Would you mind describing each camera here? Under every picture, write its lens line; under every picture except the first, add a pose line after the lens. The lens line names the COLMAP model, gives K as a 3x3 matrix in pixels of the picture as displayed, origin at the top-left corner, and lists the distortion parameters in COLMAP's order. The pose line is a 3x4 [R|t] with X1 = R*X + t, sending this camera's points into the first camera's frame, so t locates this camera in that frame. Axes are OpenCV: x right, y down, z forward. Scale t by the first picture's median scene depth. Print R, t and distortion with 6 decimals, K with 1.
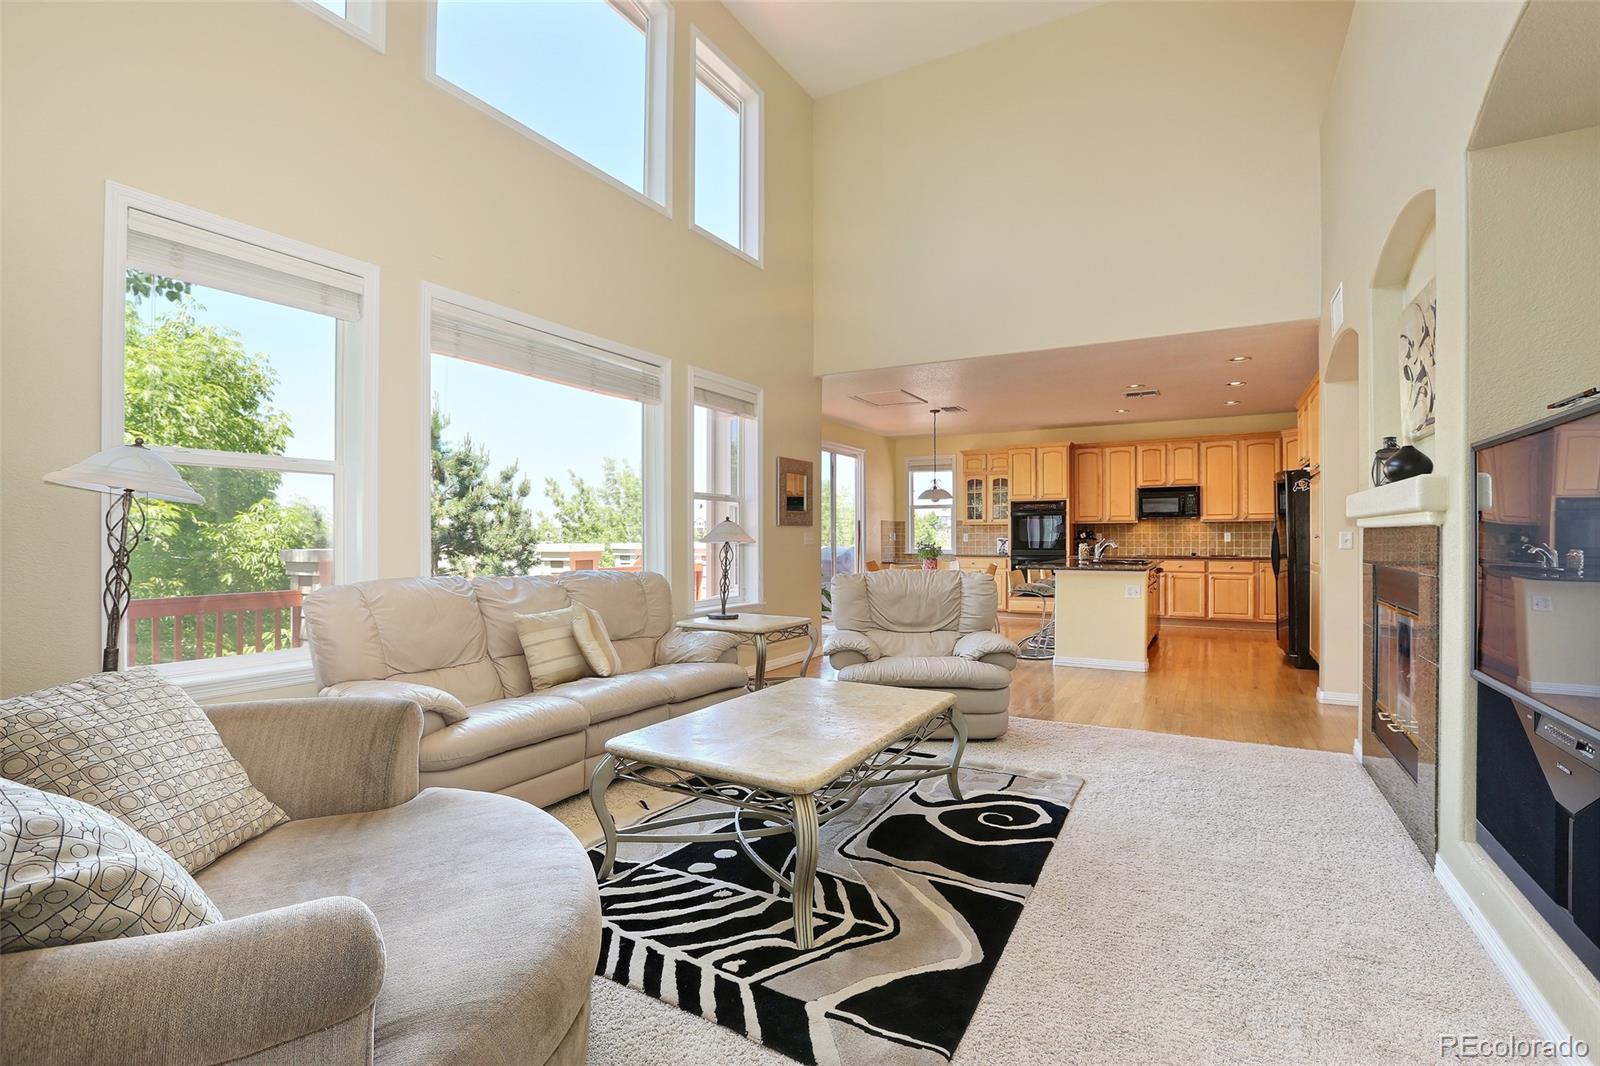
lens RADIAL K [[731.4, 0, 825.5], [0, 731.4, 542.3], [0, 0, 1]] dist [0.000054, 0.000118]
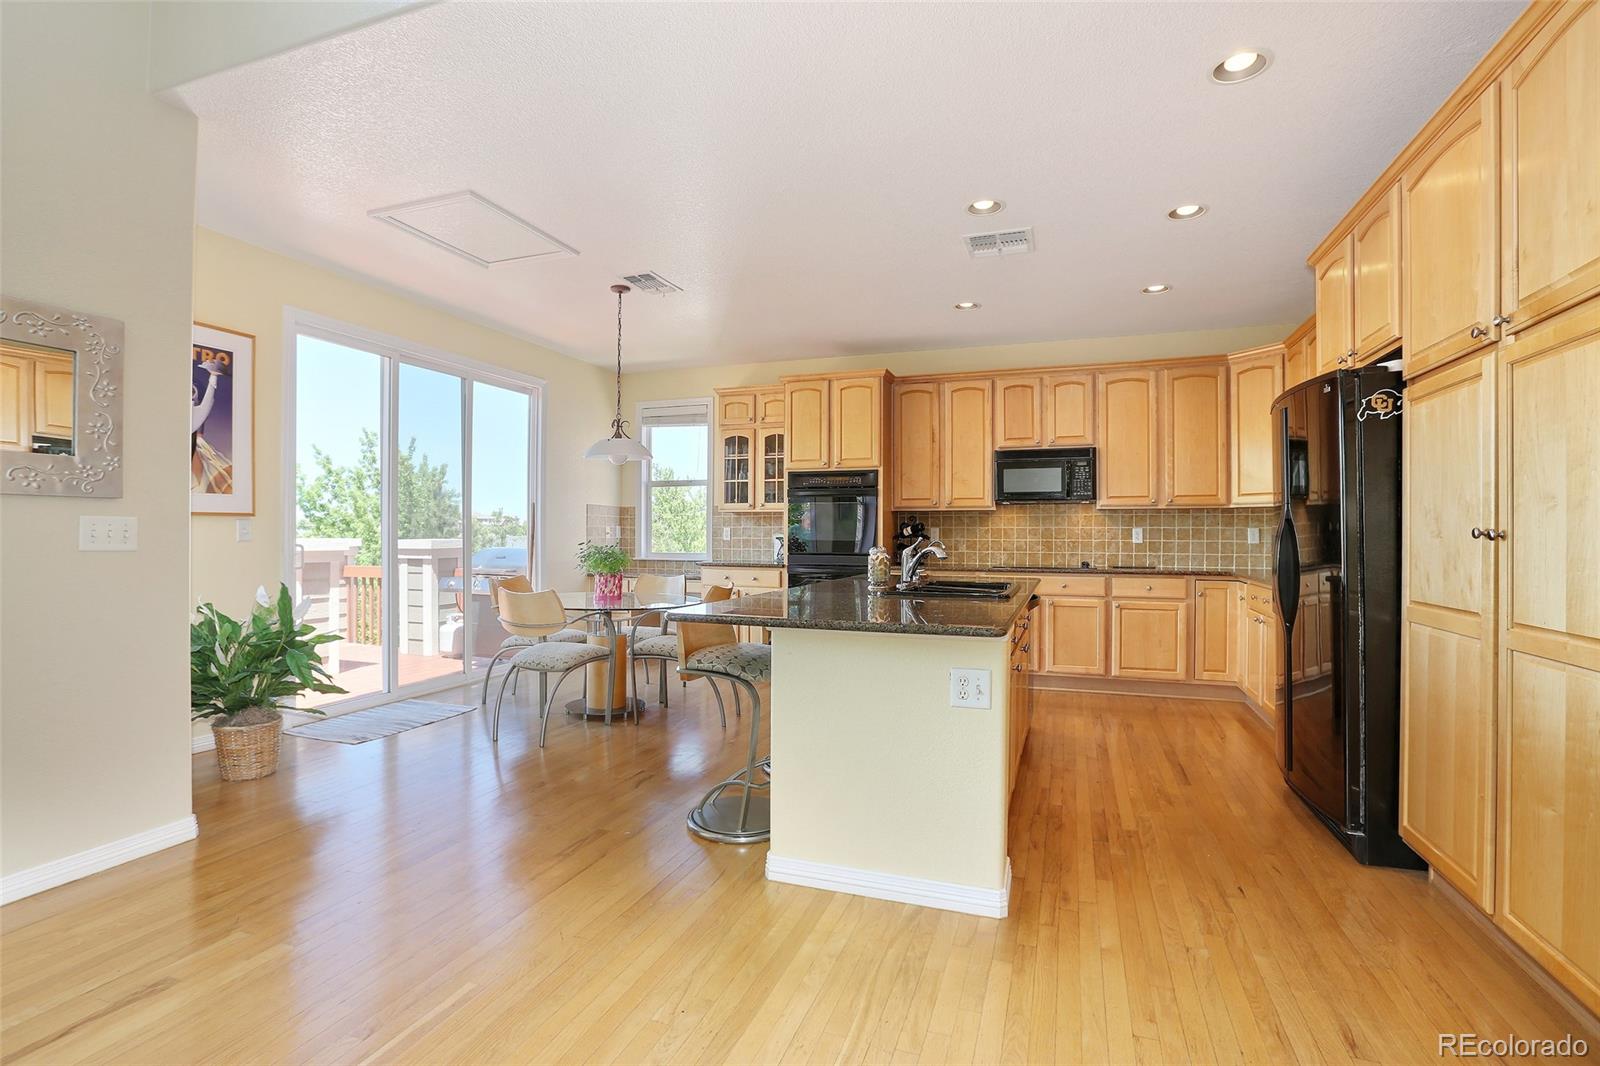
lens RADIAL K [[760.9, 0, 796.1], [0, 760.9, 539.5], [0, 0, 1]] dist [-0.041229, 0.019263]
pose [[0.990618, 0.003783, 0.136607, 0.187929], [-0.004089, 0.999990, 0.001962, -0.003686], [-0.136598, -0.002503, 0.990623, 0.425090]]
